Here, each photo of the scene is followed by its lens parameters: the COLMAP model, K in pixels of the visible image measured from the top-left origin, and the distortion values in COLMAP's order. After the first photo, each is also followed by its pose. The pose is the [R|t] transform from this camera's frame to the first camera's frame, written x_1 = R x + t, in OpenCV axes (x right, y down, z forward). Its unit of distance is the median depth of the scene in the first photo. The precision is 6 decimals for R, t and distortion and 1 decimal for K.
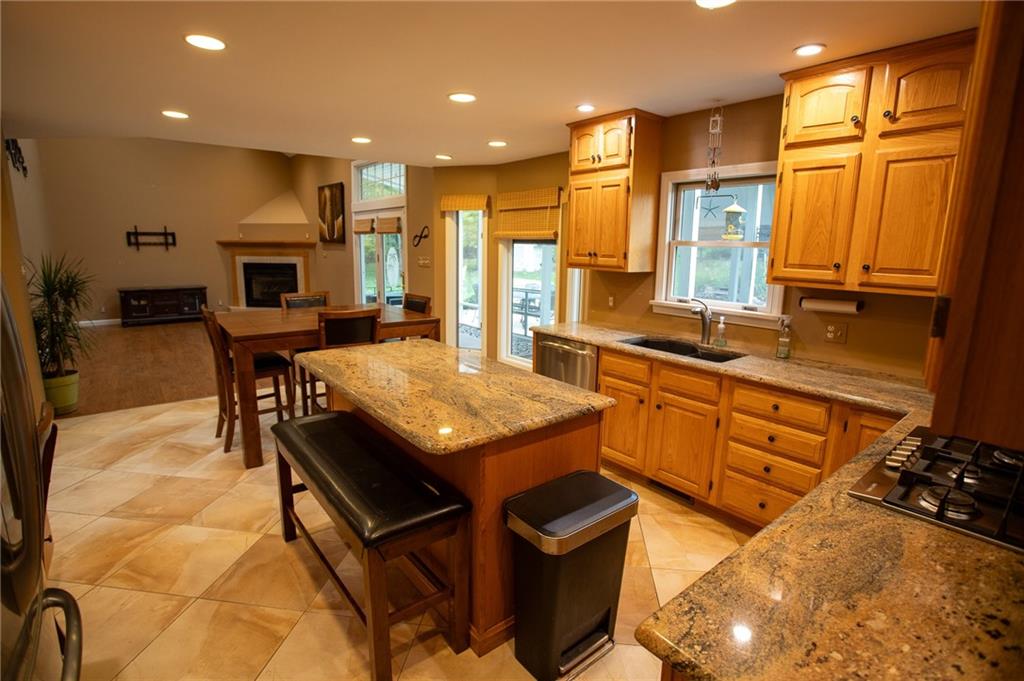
lens RADIAL K [[498.1, 0, 515.9], [0, 498.1, 338.3], [0, 0, 1]] dist [-0.073058, 0.032678]
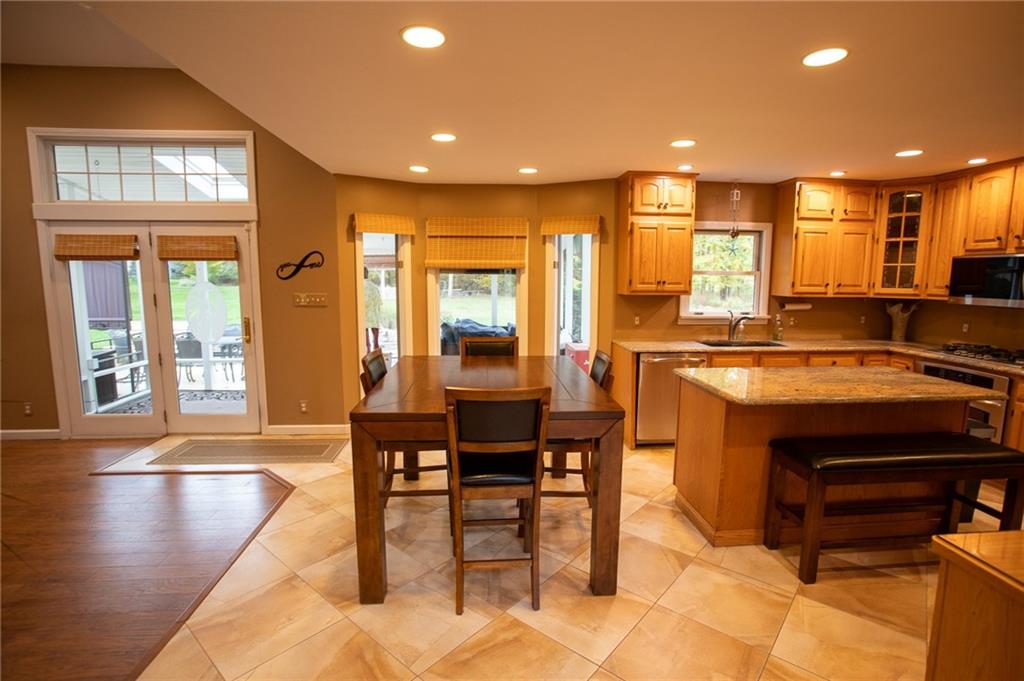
lens RADIAL K [[498.1, 0, 515.9], [0, 498.1, 338.3], [0, 0, 1]] dist [-0.073058, 0.032678]
pose [[0.558982, -0.120646, 0.820356, -1.004110], [0.158631, 0.986644, 0.037012, -0.127525], [-0.813865, 0.109445, 0.570654, 0.575854]]
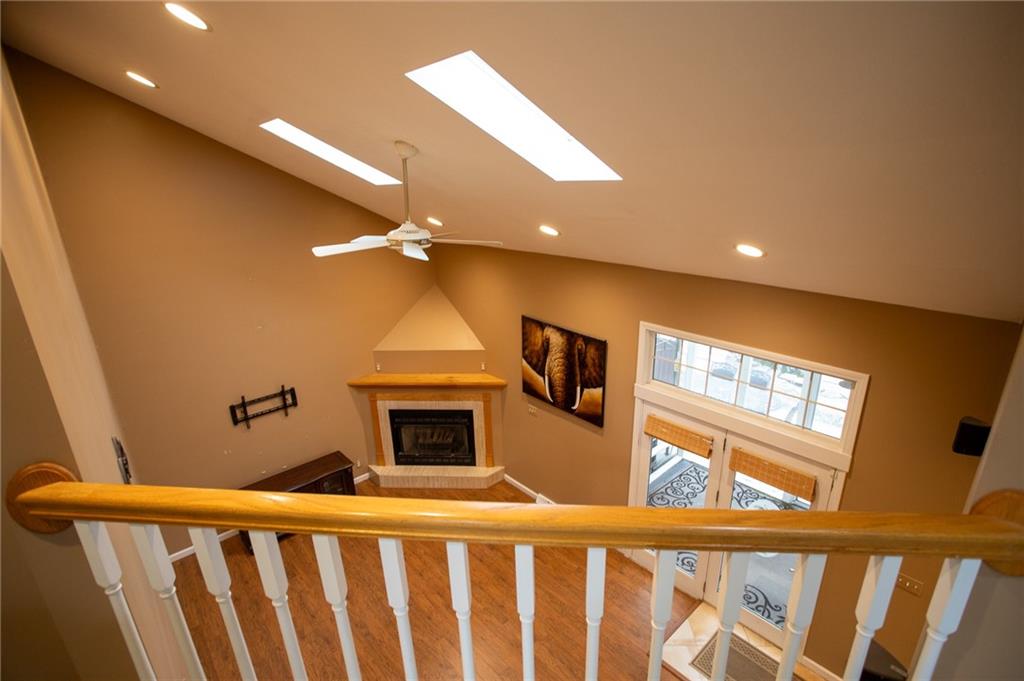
lens RADIAL K [[498.1, 0, 515.9], [0, 498.1, 338.3], [0, 0, 1]] dist [-0.073058, 0.032678]
pose [[0.997679, -0.058701, 0.034508, -1.034637], [0.053852, 0.990348, 0.127716, -0.860969], [-0.041672, -0.125561, 0.991210, 0.816725]]
